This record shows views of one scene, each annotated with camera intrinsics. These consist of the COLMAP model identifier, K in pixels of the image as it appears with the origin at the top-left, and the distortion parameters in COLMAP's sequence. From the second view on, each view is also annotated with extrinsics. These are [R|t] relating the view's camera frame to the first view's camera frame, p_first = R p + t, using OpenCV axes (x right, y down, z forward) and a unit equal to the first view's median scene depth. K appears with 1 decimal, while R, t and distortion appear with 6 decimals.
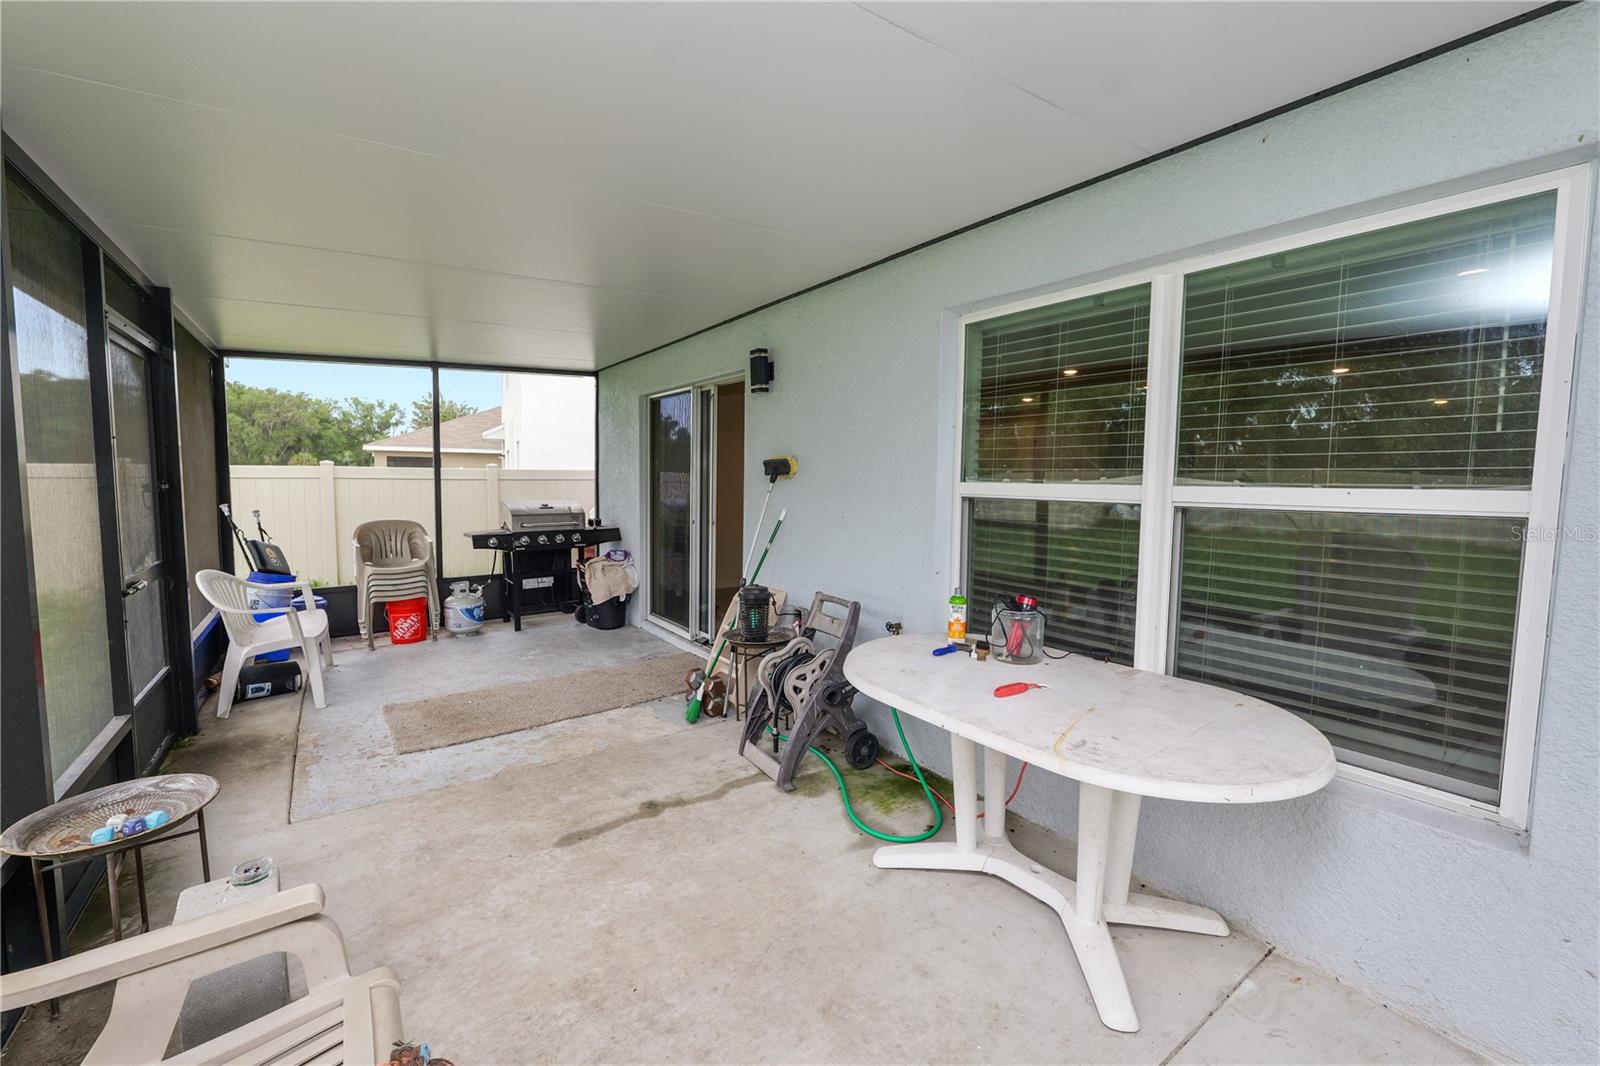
lens RADIAL K [[651.4, 0, 794.5], [0, 651.4, 528.9], [0, 0, 1]] dist [-0.013189, 0.001205]
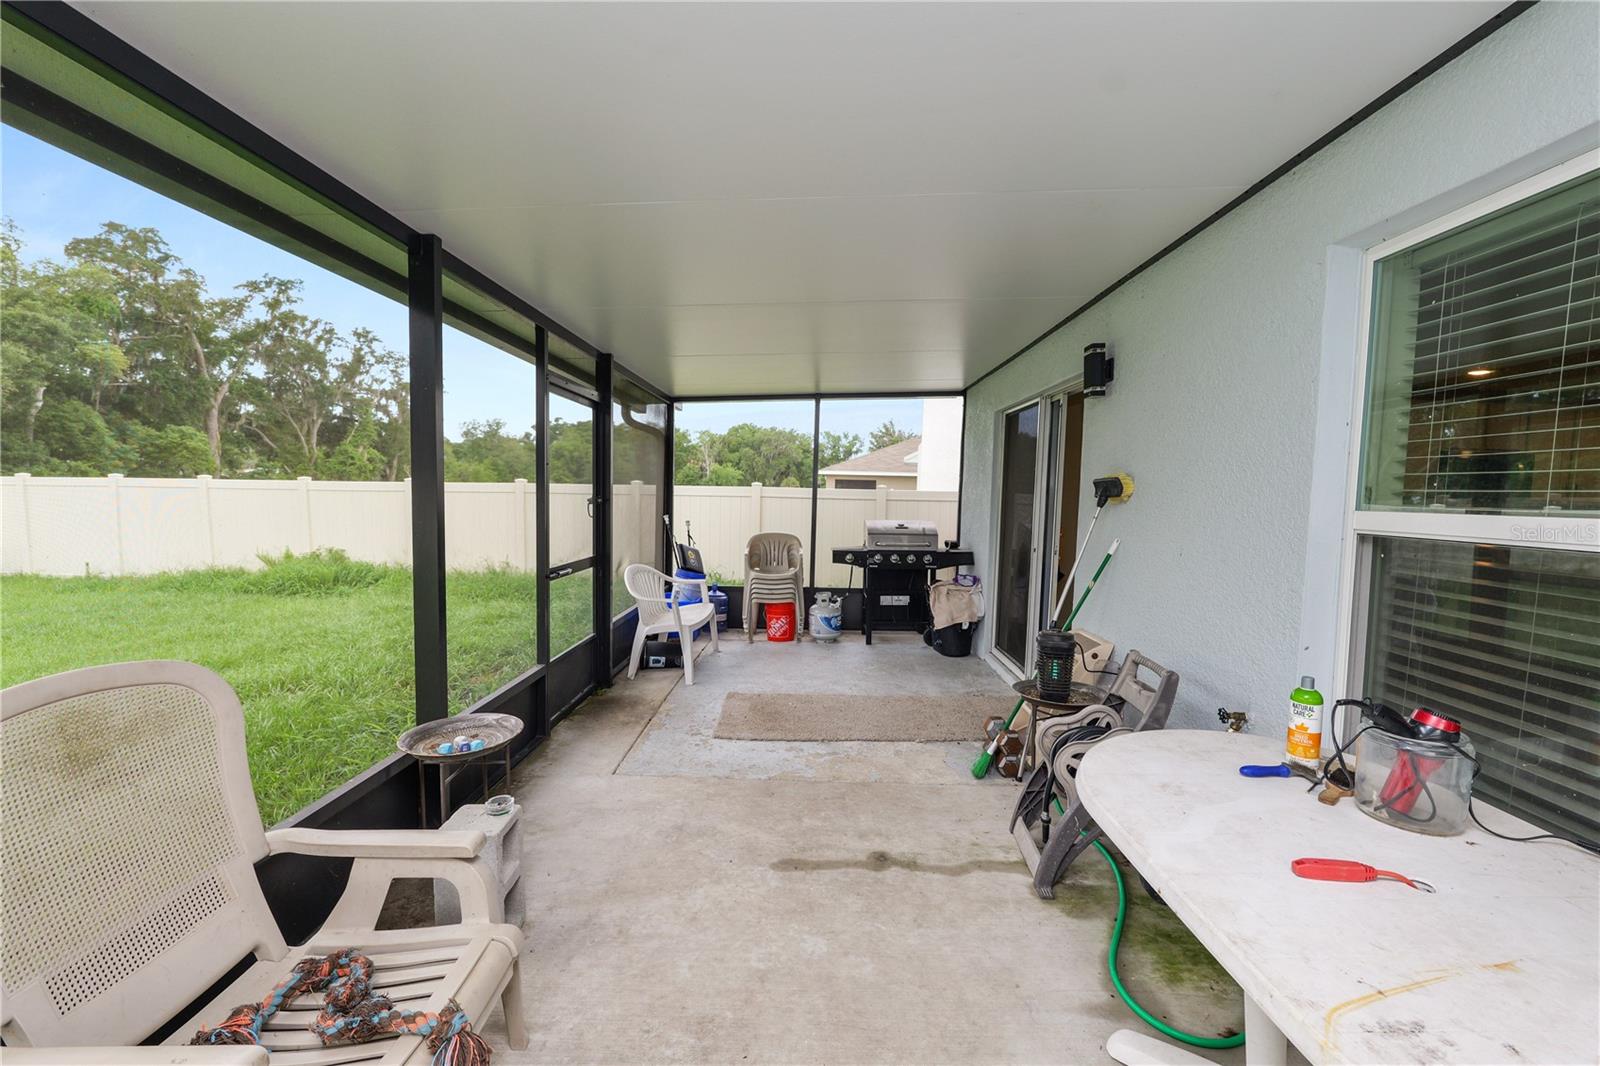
lens RADIAL K [[651.4, 0, 798.6], [0, 651.4, 537.1], [0, 0, 1]] dist [-0.013189, 0.001205]
pose [[0.802297, 0.047331, -0.595045, 0.151053], [-0.060684, 0.998154, -0.002425, -0.009097], [0.593832, 0.038056, 0.803689, 0.135336]]
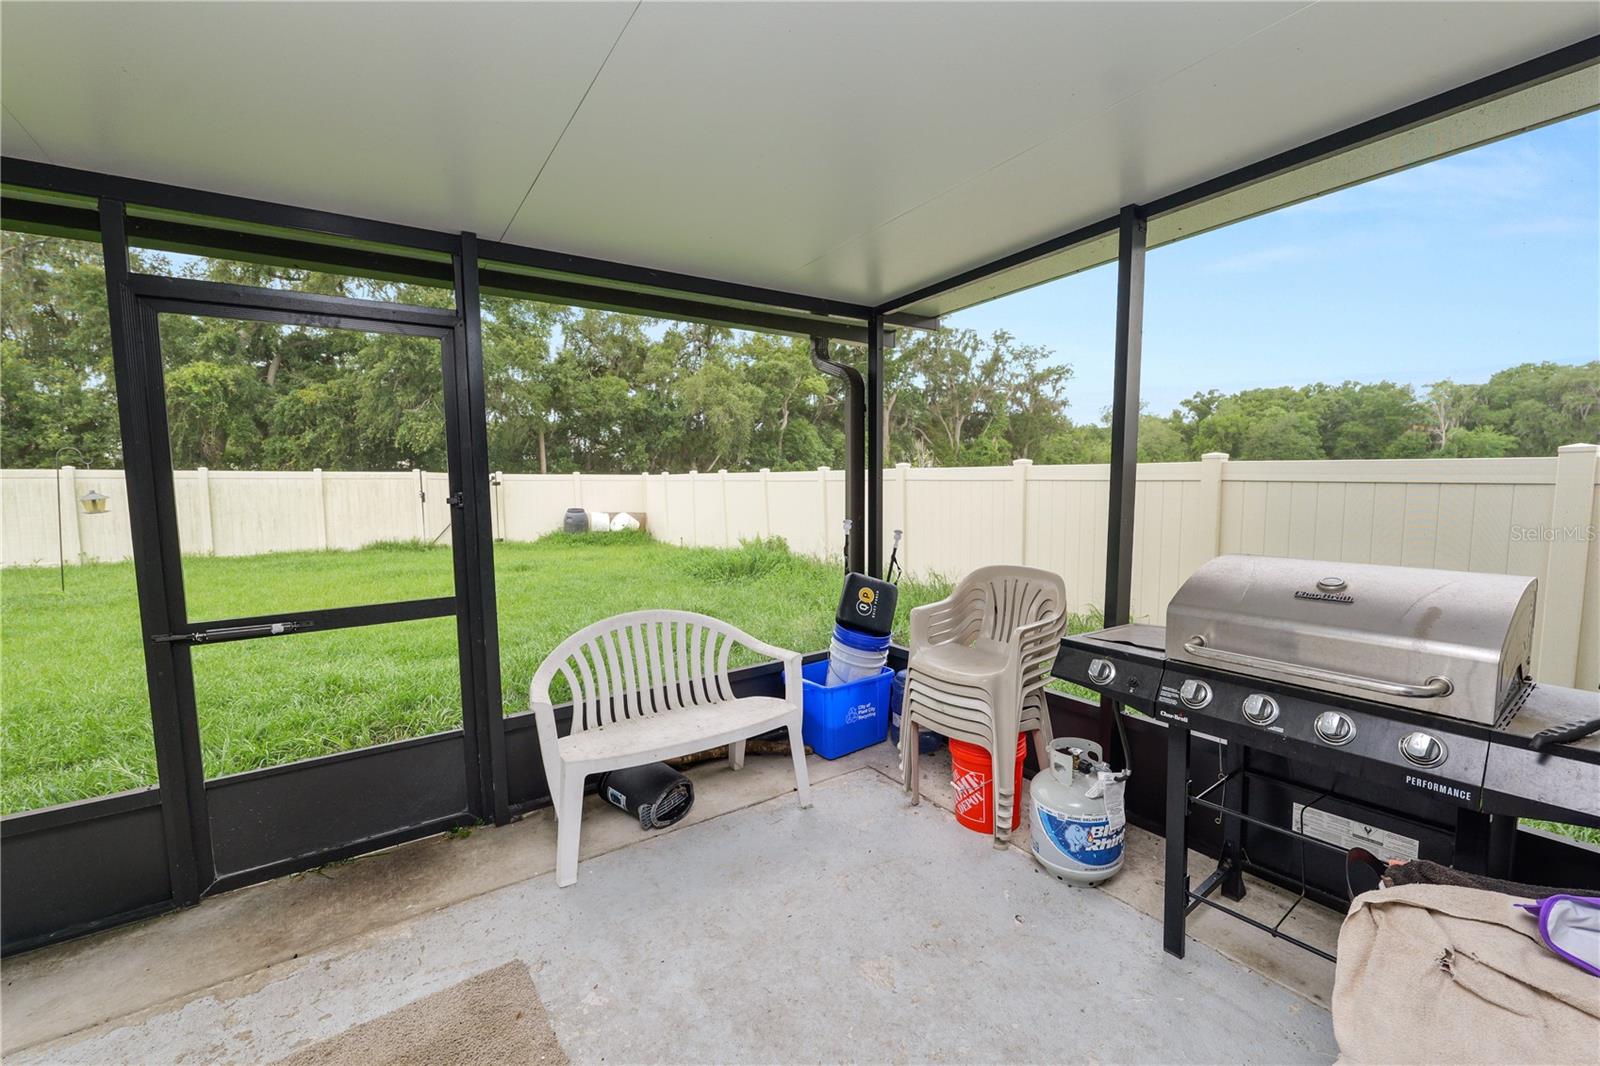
lens RADIAL K [[651.4, 0, 804.5], [0, 651.4, 525.6], [0, 0, 1]] dist [-0.013189, 0.001205]
pose [[-0.003869, 0.070490, -0.997505, -0.182913], [-0.070825, 0.994988, 0.070587, -0.103688], [0.997481, 0.070921, 0.001143, 1.242327]]
